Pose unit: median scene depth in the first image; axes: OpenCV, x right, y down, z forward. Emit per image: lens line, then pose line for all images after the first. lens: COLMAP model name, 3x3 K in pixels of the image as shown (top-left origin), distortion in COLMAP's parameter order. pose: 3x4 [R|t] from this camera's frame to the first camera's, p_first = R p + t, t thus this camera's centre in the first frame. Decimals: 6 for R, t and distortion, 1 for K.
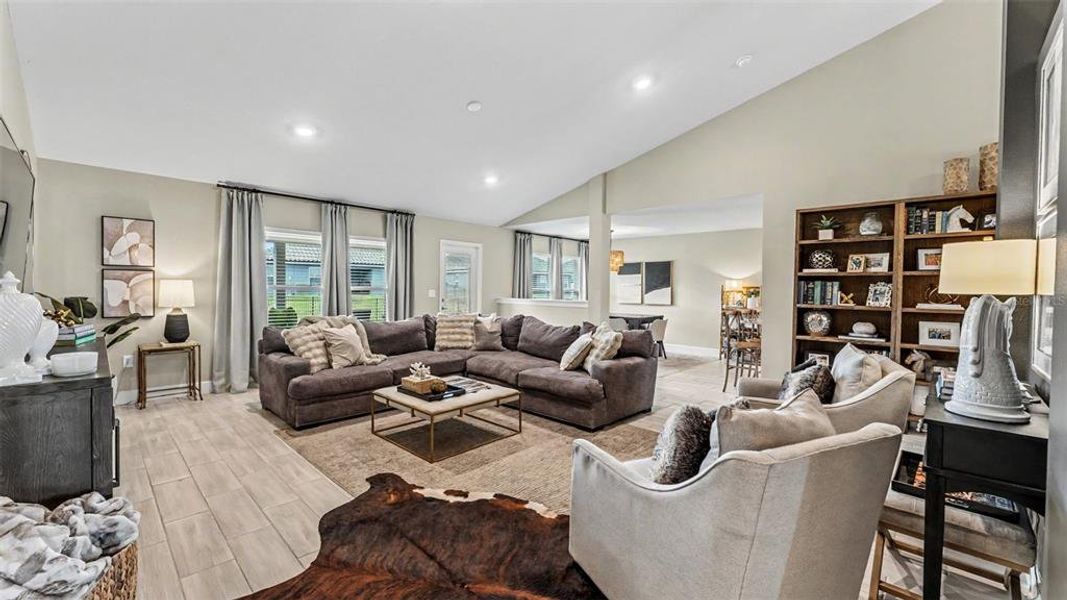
lens RADIAL K [[433.0, 0, 527.7], [0, 433.0, 296.5], [0, 0, 1]] dist [0.000747, -0.000267]
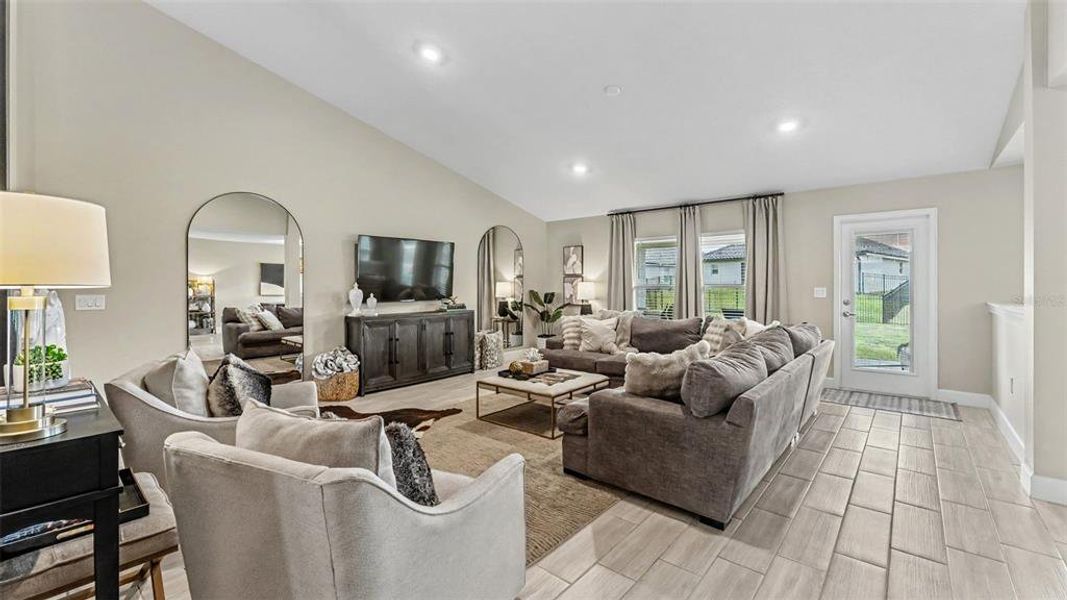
lens RADIAL K [[433.0, 0, 533.4], [0, 433.0, 282.4], [0, 0, 1]] dist [0.000747, -0.000267]
pose [[0.060450, -0.016675, -0.998032, 0.866660], [-0.013827, 0.999751, -0.017541, -0.007877], [0.998075, 0.014860, 0.060204, 0.844180]]
